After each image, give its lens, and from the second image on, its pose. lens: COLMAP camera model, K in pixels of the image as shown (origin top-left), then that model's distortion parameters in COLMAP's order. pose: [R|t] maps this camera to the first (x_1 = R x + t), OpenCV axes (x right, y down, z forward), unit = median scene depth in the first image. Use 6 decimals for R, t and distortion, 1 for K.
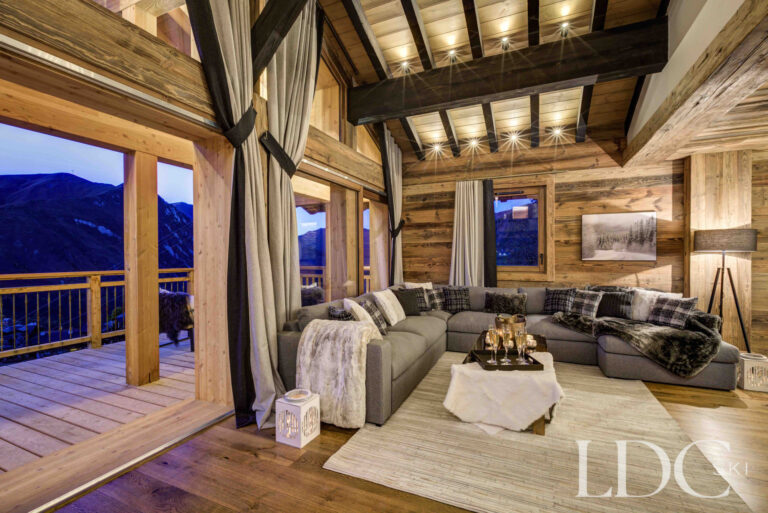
lens RADIAL K [[349.4, 0, 384.0], [0, 349.4, 256.5], [0, 0, 1]] dist [-0.001636, 0.000191]
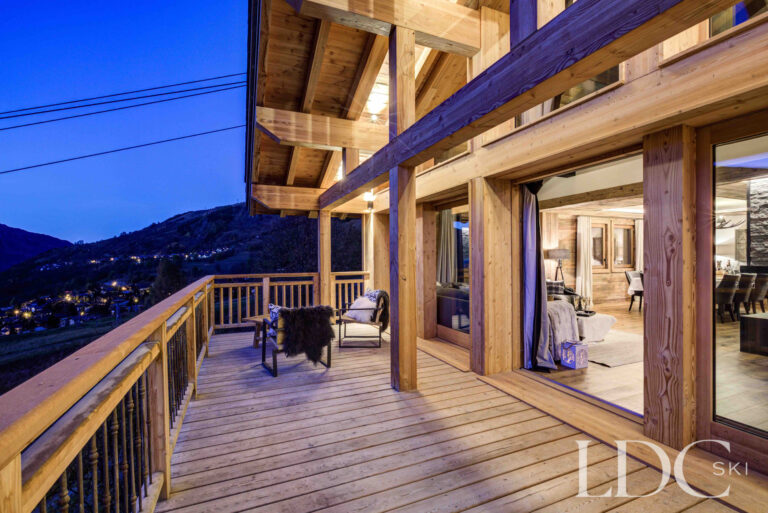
lens RADIAL K [[351.2, 0, 384.0], [0, 351.2, 256.5], [0, 0, 1]] dist [-0.002238, -0.000294]
pose [[0.677661, -0.000333, 0.735374, -1.797321], [0.003331, 0.999991, -0.002616, -0.034196], [-0.735367, 0.004222, 0.677656, 0.396342]]
